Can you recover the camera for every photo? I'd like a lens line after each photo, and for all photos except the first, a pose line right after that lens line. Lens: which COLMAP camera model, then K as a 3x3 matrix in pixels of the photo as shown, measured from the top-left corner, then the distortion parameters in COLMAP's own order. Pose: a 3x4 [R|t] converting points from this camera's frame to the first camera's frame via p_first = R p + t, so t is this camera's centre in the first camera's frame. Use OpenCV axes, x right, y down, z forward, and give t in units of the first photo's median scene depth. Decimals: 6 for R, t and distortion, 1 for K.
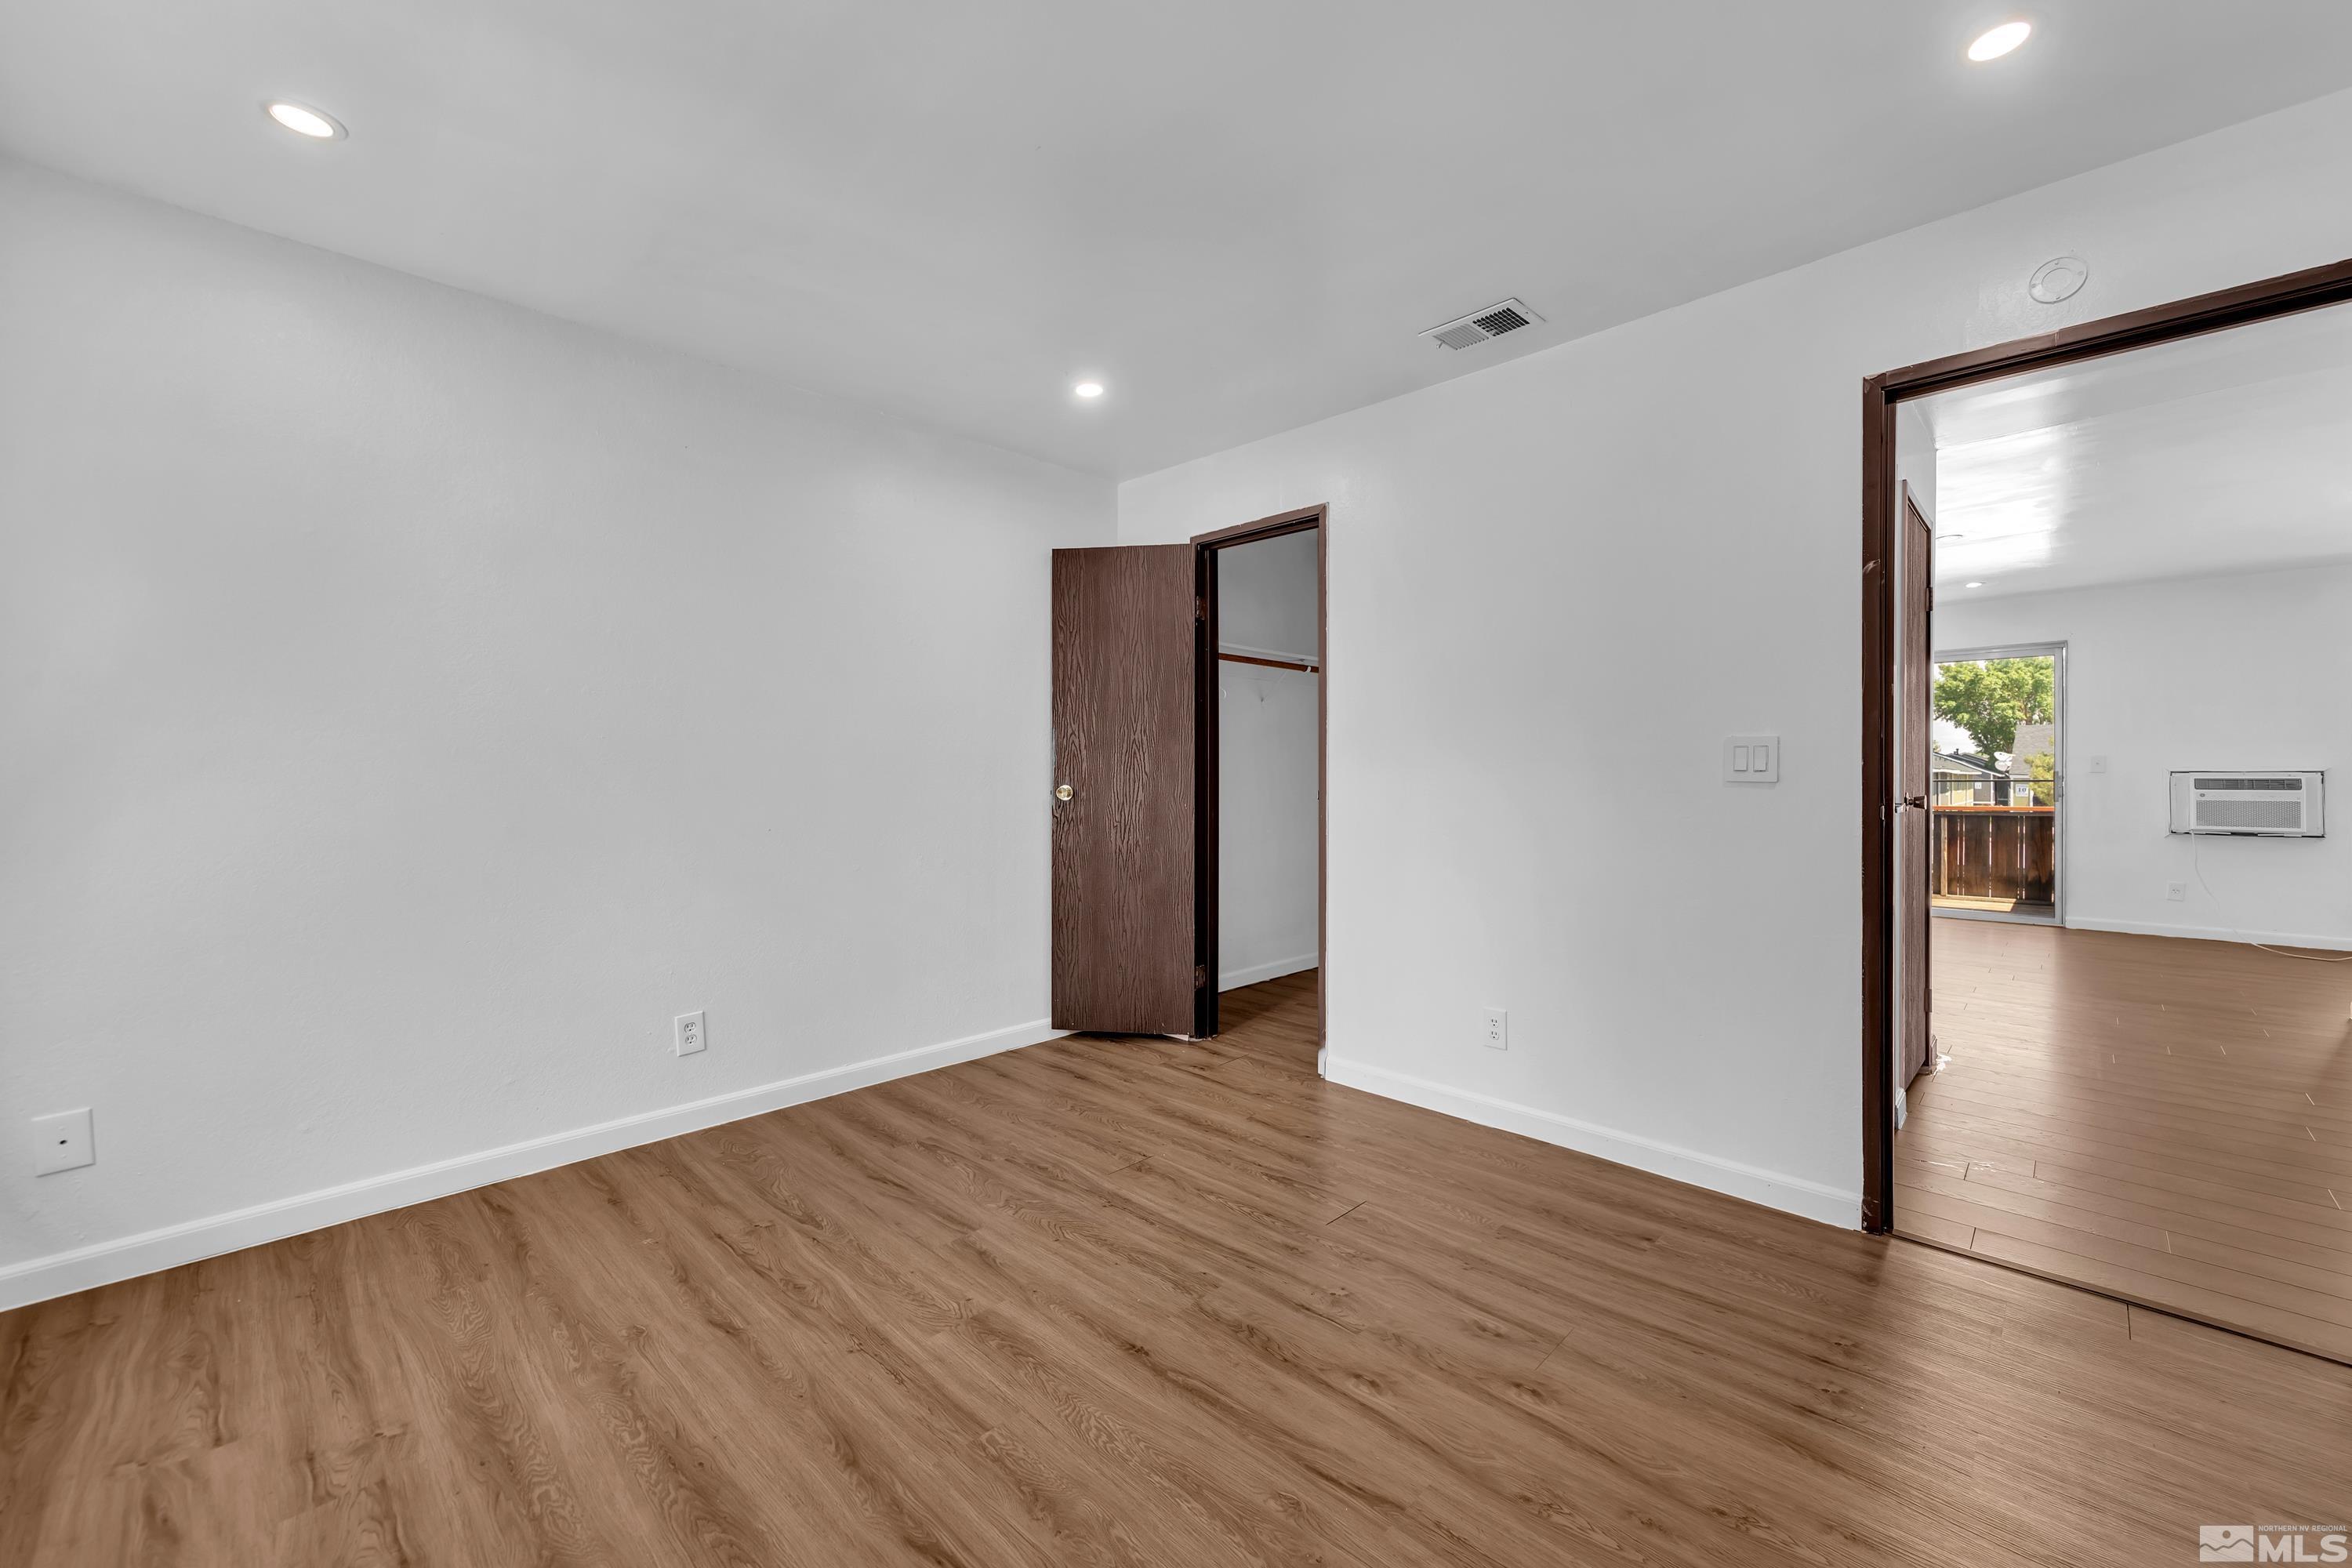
lens RADIAL K [[917.7, 0, 1189.4], [0, 917.7, 780.5], [0, 0, 1]] dist [0.002392, 0.000315]
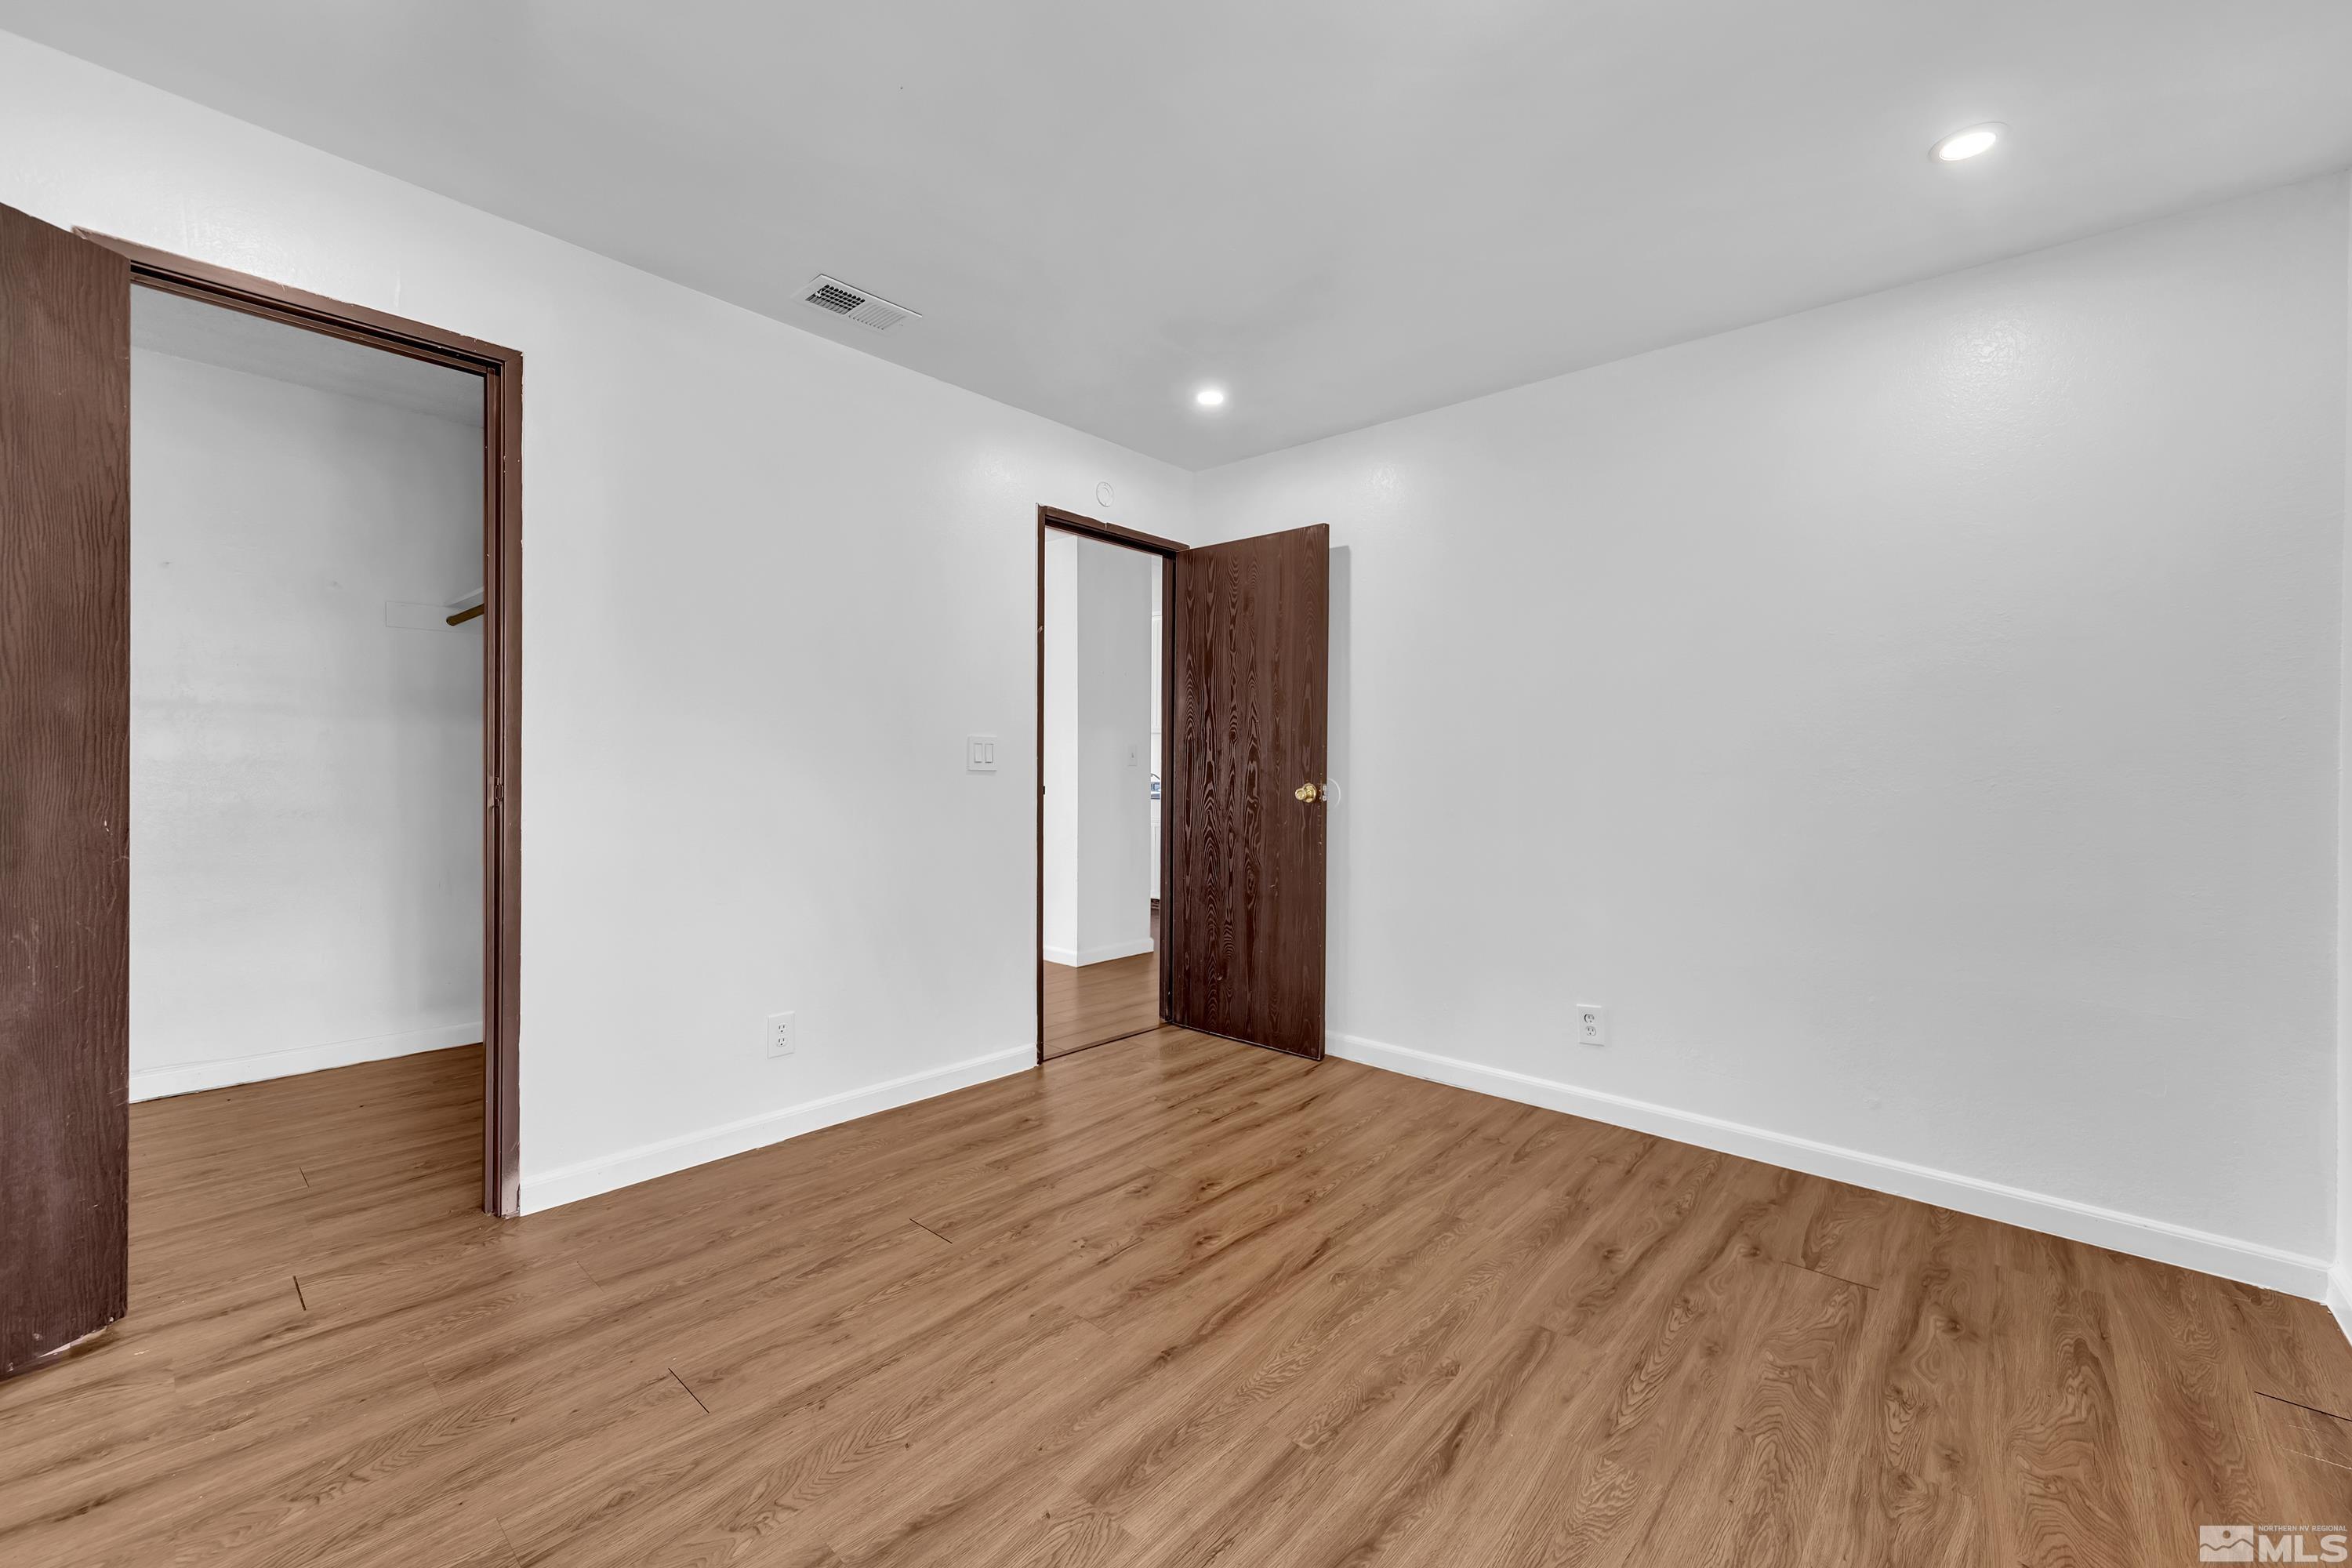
lens RADIAL K [[937.9, 0, 1205.5], [0, 937.9, 784.6], [0, 0, 1]] dist [0.002224, 0.000003]
pose [[-0.043856, -0.020116, 0.998835, -0.925492], [-0.001149, 0.999798, 0.020085, -0.007309], [-0.999037, -0.000267, -0.043870, 0.886985]]
